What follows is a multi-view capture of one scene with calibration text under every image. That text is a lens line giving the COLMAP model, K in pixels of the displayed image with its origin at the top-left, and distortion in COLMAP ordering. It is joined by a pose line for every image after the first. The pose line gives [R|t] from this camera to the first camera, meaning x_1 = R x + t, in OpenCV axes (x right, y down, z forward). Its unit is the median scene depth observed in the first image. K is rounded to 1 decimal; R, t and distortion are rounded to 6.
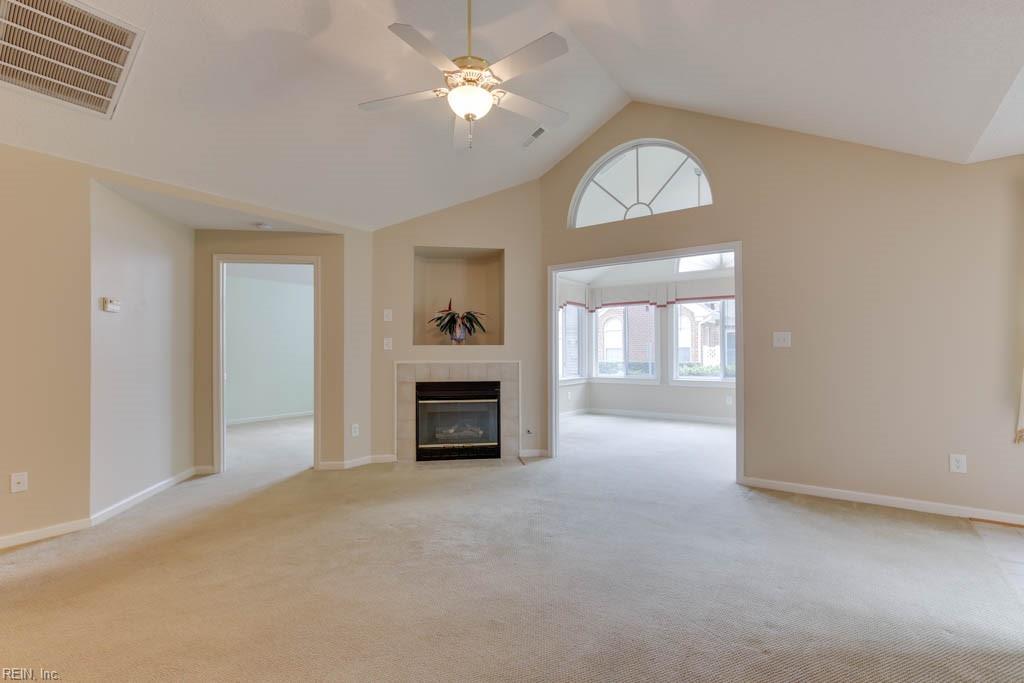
lens RADIAL K [[474.1, 0, 507.7], [0, 474.1, 348.3], [0, 0, 1]] dist [-0.006541, 0.002145]
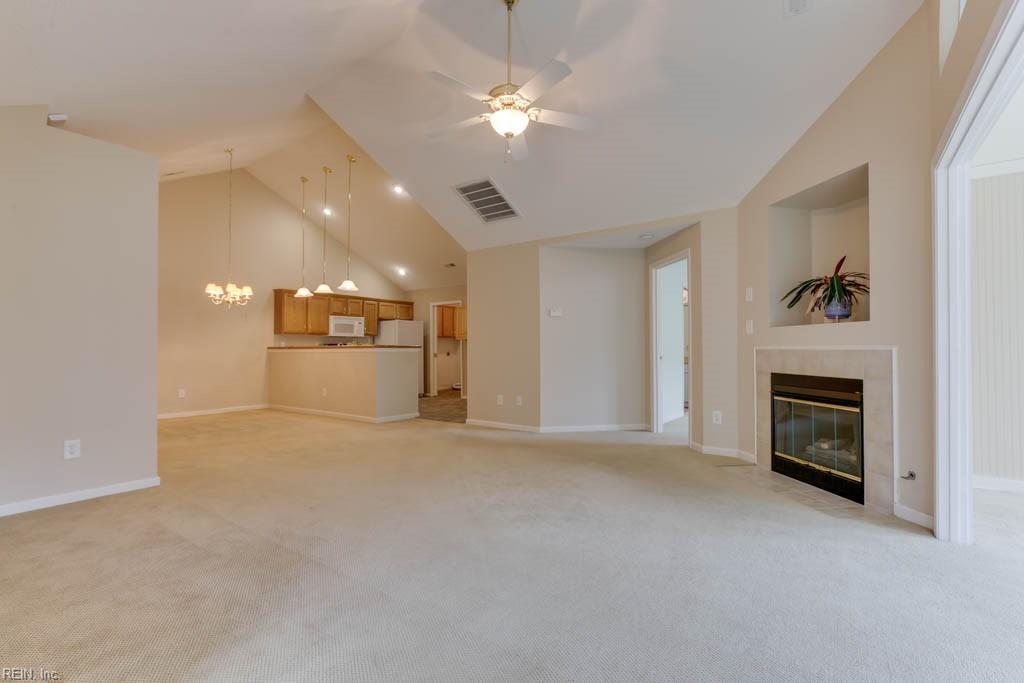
lens RADIAL K [[474.1, 0, 510.4], [0, 474.1, 340.3], [0, 0, 1]] dist [-0.006541, 0.002145]
pose [[-0.006463, -0.011845, -0.999909, 0.604531], [0.011505, 0.999863, -0.011919, 0.020010], [0.999913, -0.011581, -0.006326, 0.547120]]
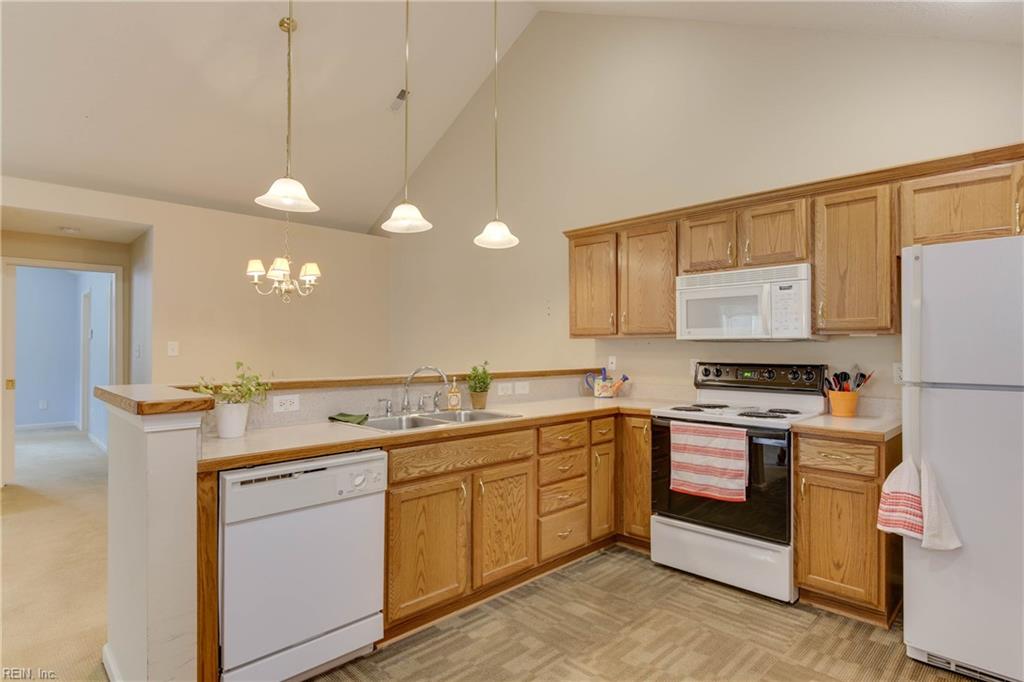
lens RADIAL K [[548.5, 0, 509.2], [0, 548.5, 339.5], [0, 0, 1]] dist [-0.009513, -0.003647]
pose [[-0.982813, 0.006348, 0.184495, -1.087456], [0.001900, 0.999704, -0.024274, -0.009375], [-0.184594, -0.023506, -0.982534, 0.554725]]
